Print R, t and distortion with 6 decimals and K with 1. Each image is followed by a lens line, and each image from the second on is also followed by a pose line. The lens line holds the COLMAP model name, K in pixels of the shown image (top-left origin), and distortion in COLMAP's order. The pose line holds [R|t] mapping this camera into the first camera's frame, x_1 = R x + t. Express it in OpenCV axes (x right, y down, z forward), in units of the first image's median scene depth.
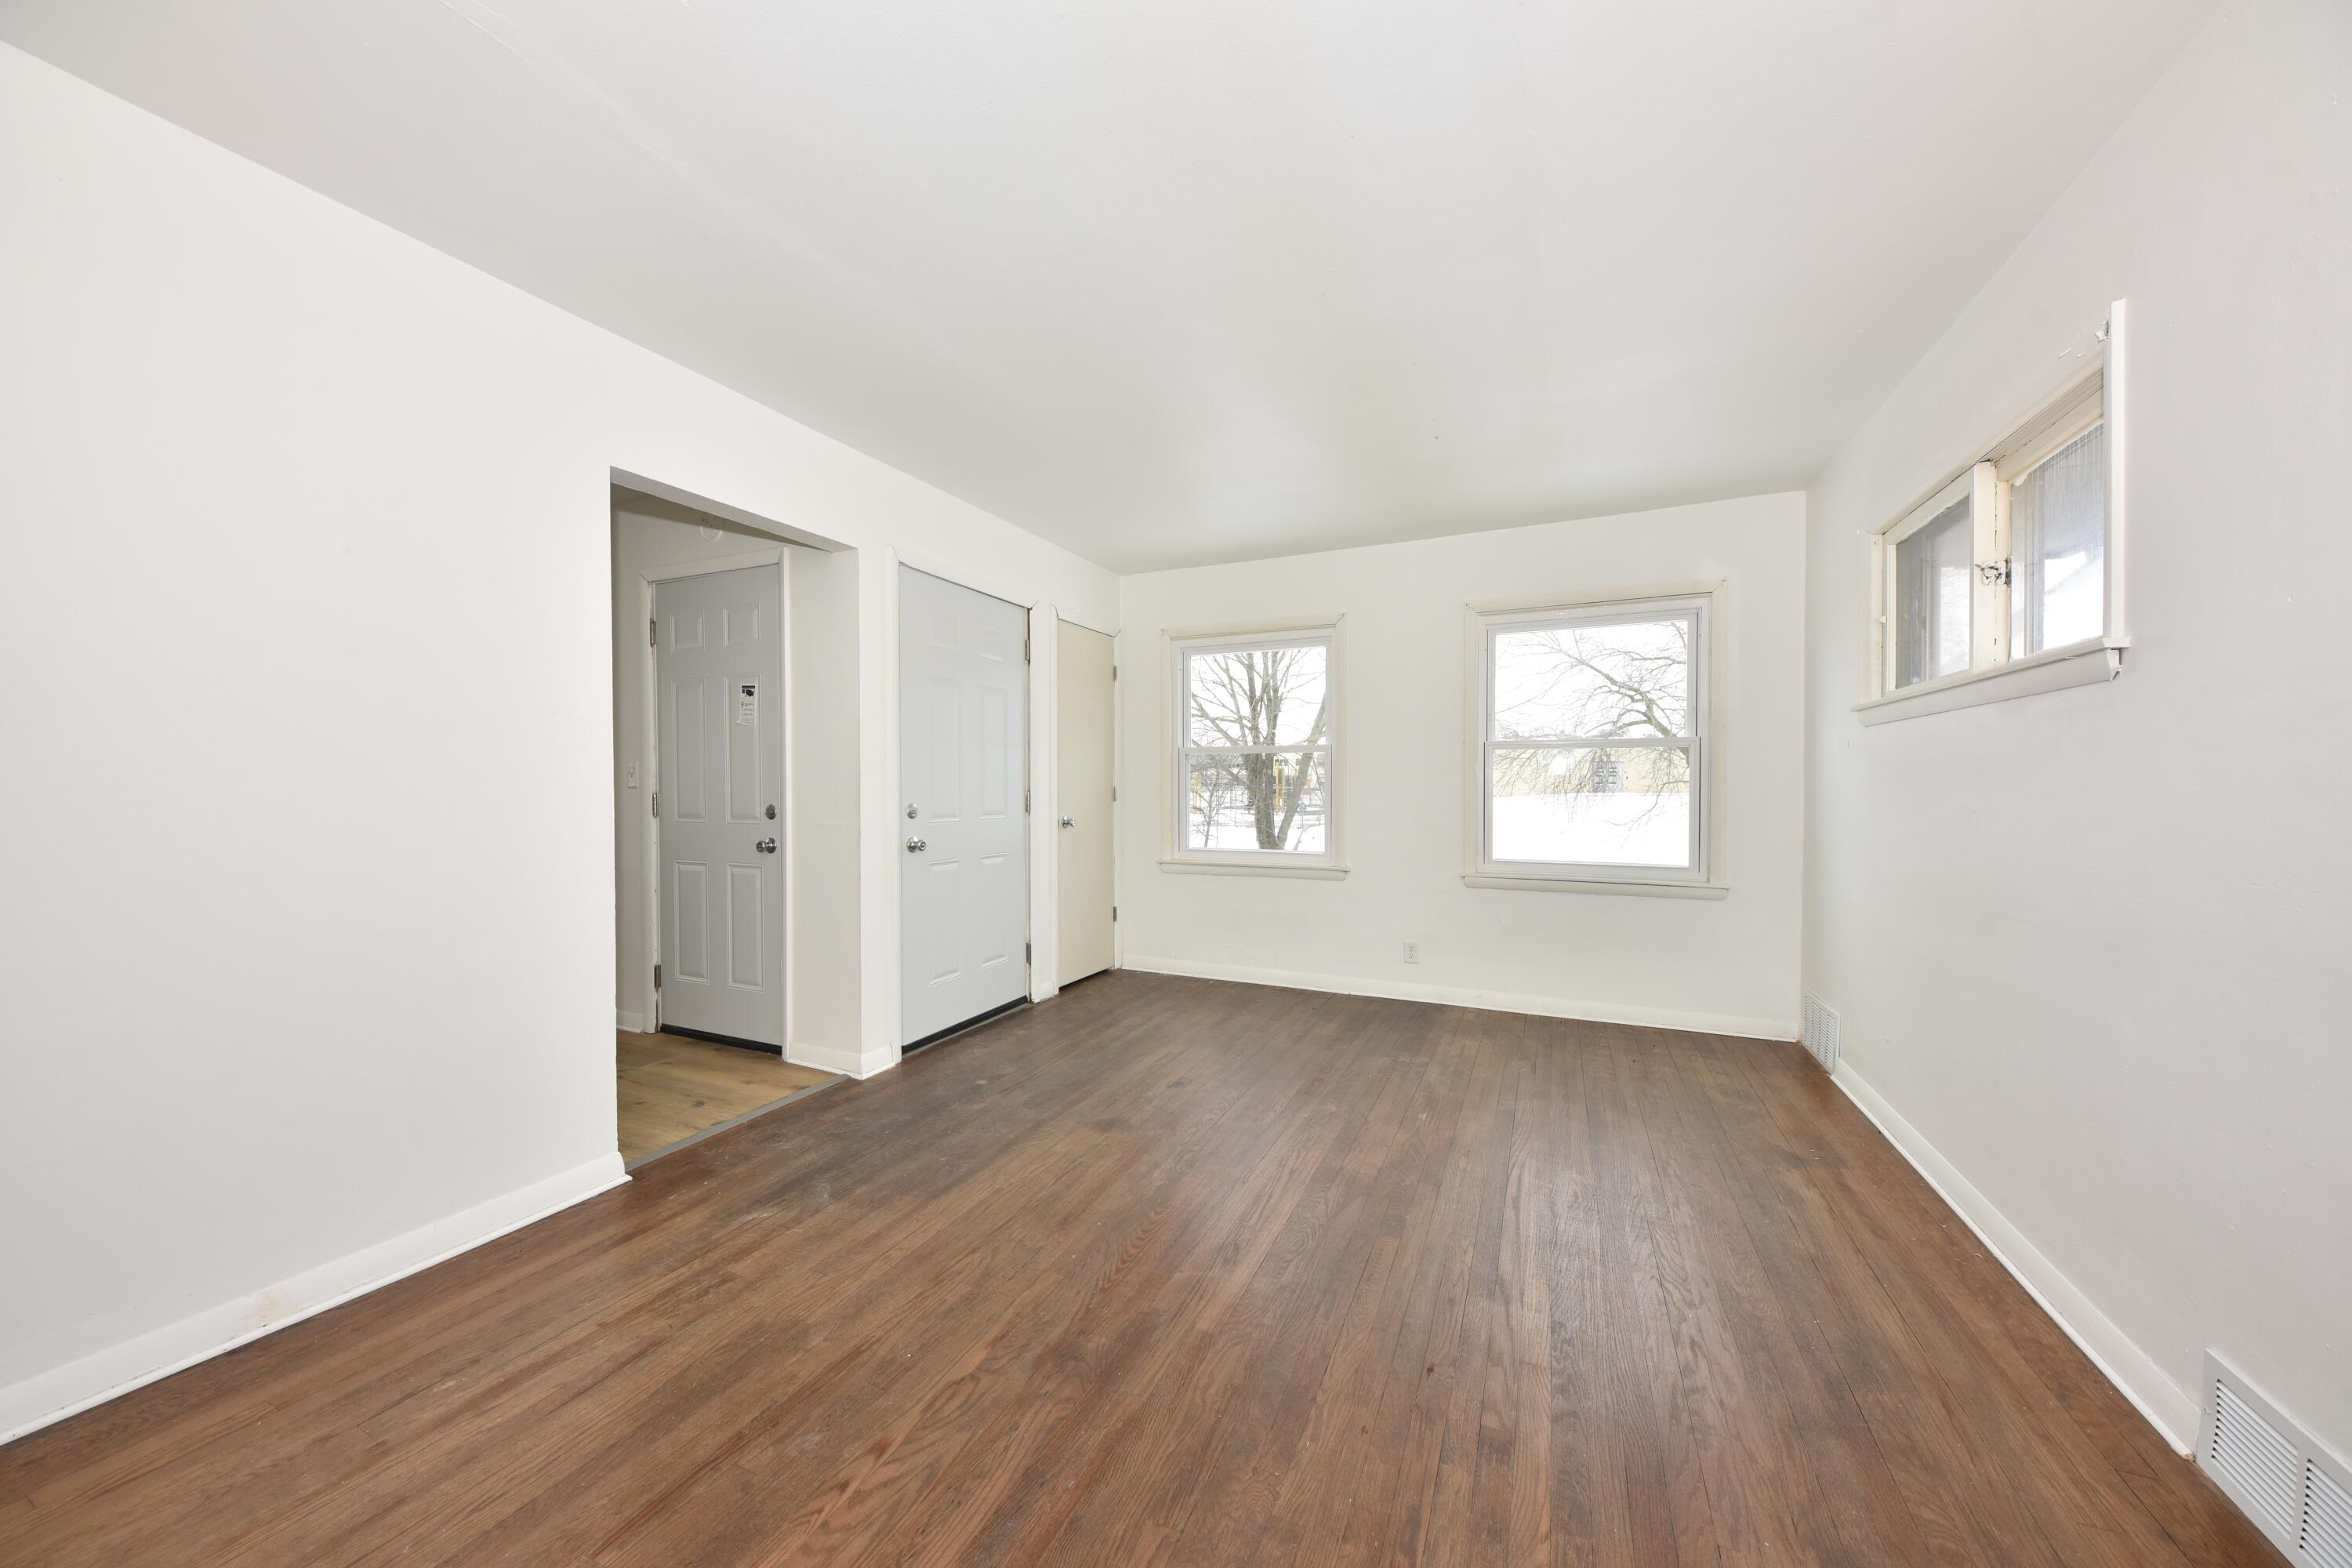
lens RADIAL K [[803.2, 0, 1180.1], [0, 803.2, 792.6], [0, 0, 1]] dist [-0.002218, -0.001361]
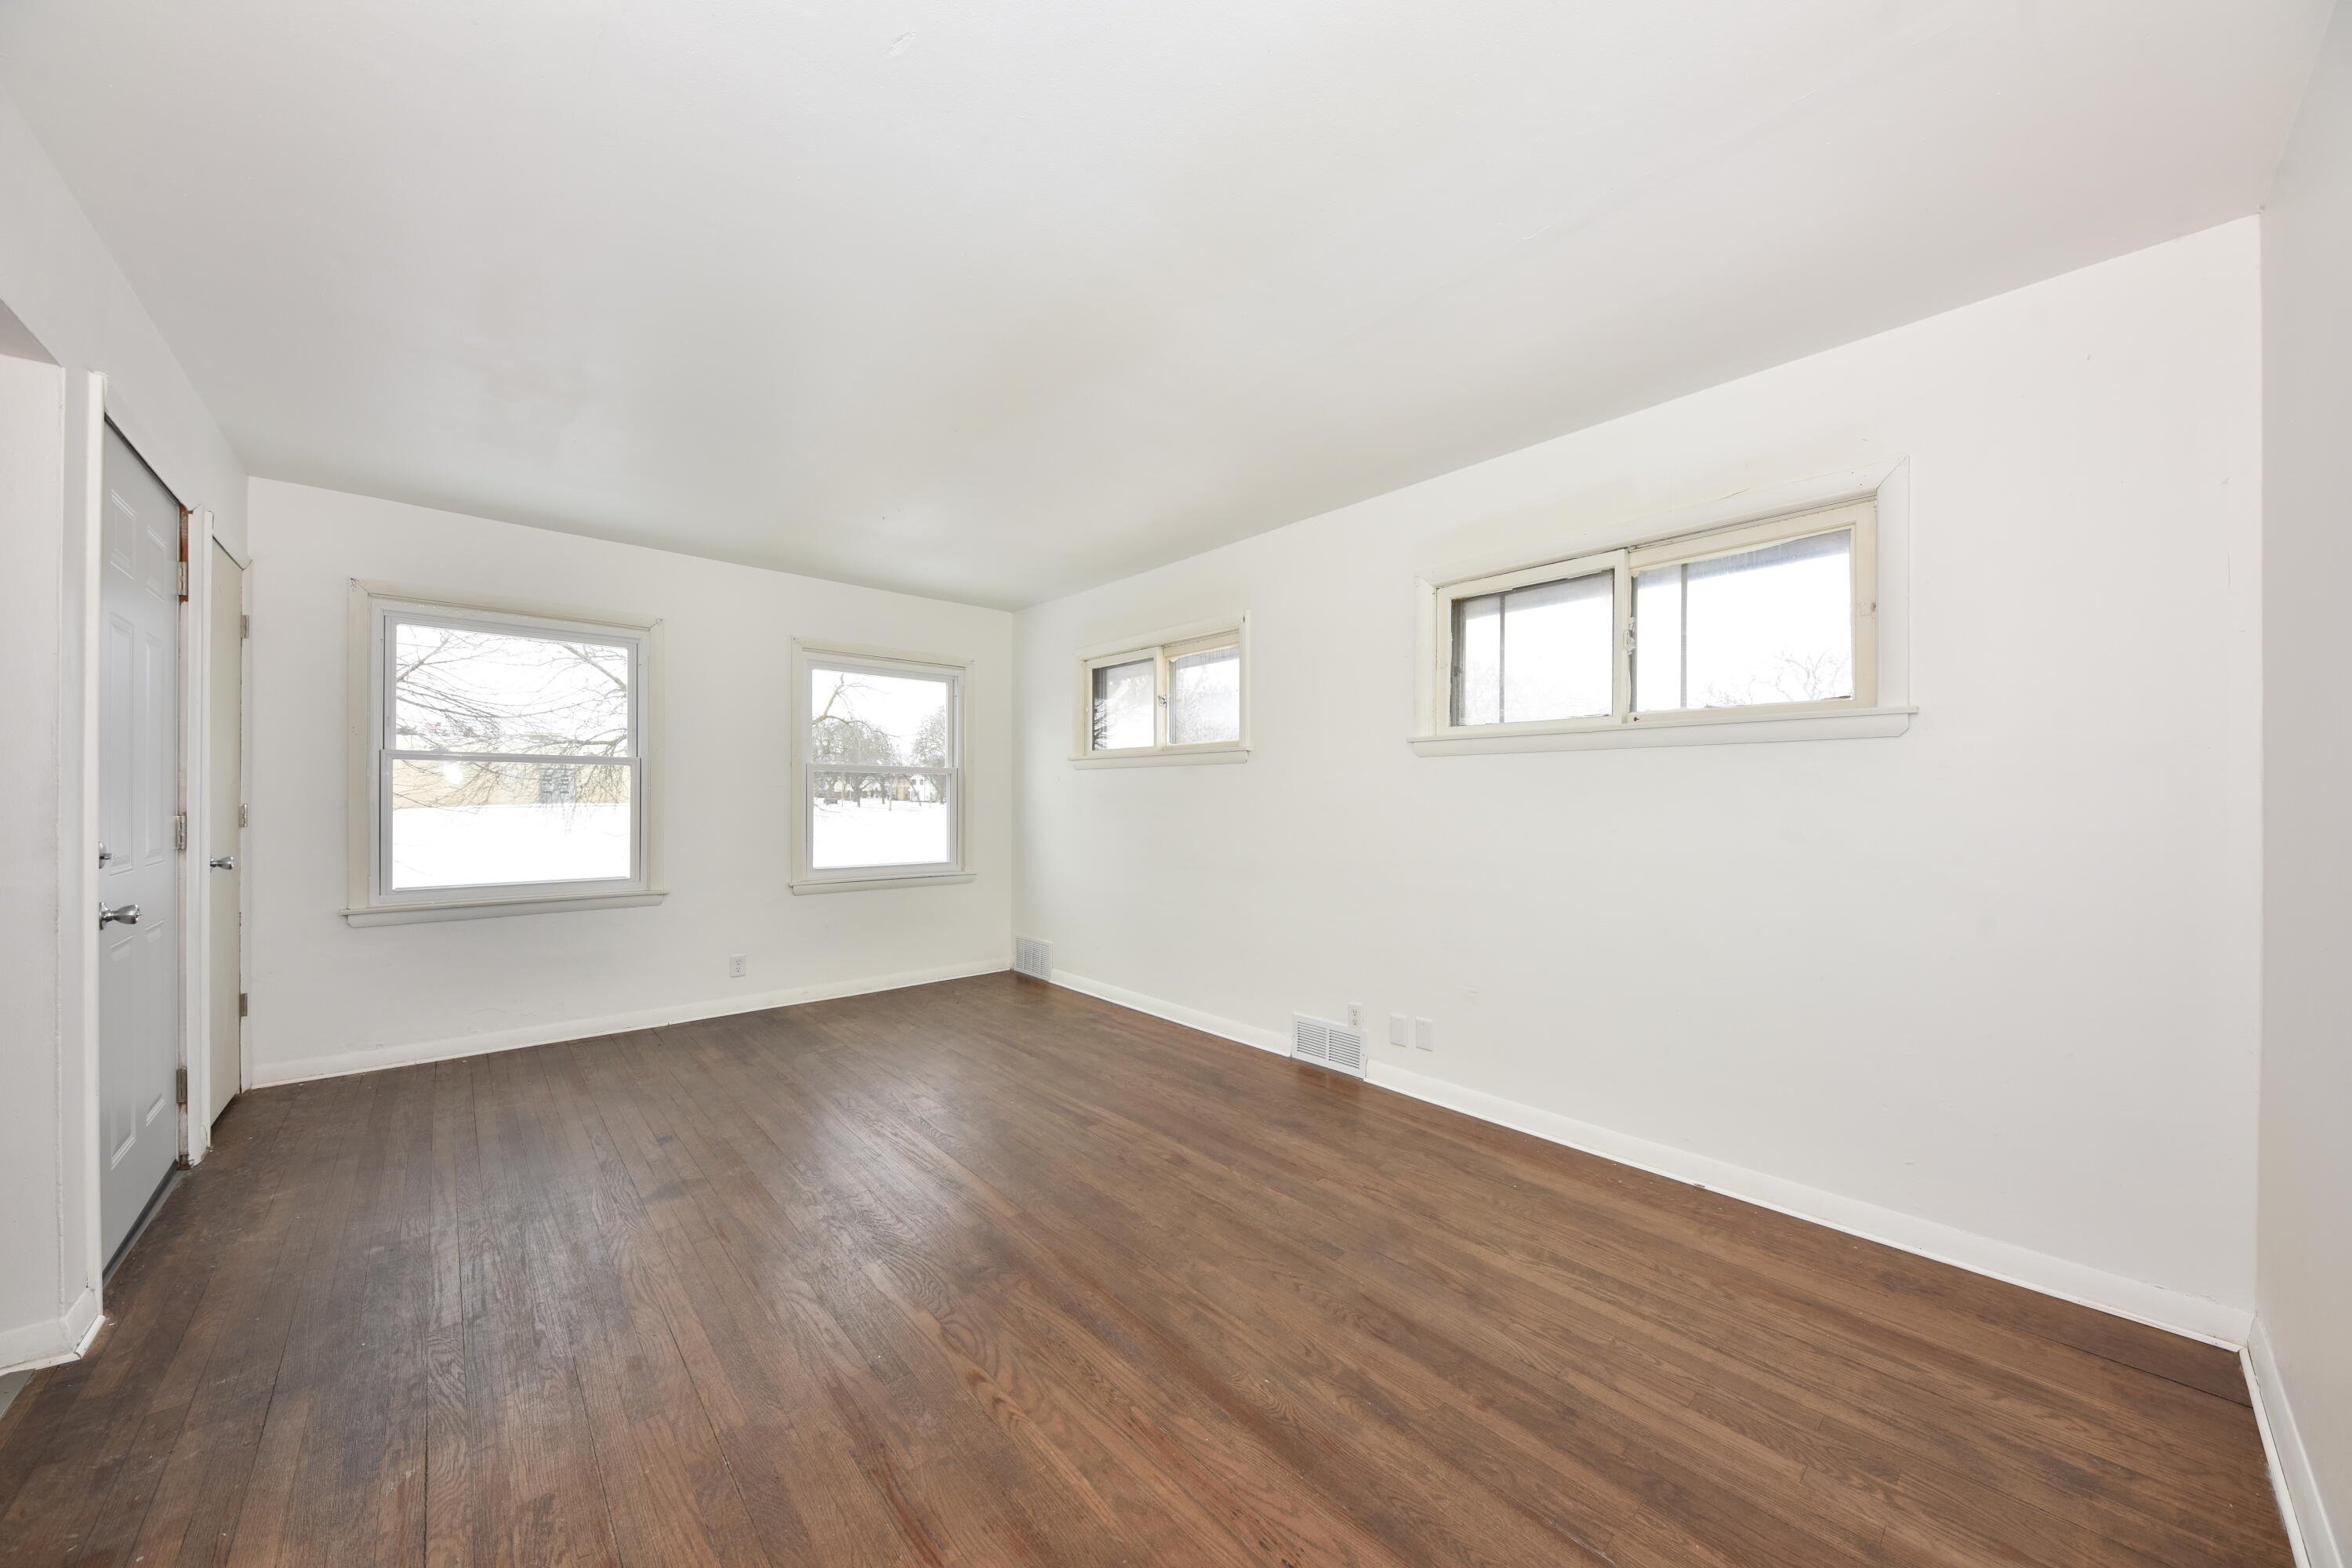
lens RADIAL K [[803.2, 0, 1178.9], [0, 803.2, 785.5], [0, 0, 1]] dist [-0.002218, -0.001361]
pose [[0.392109, 0.015773, 0.919784, -0.540776], [0.002923, 0.999827, -0.018392, -0.012760], [-0.919914, 0.009900, 0.391995, 0.101267]]
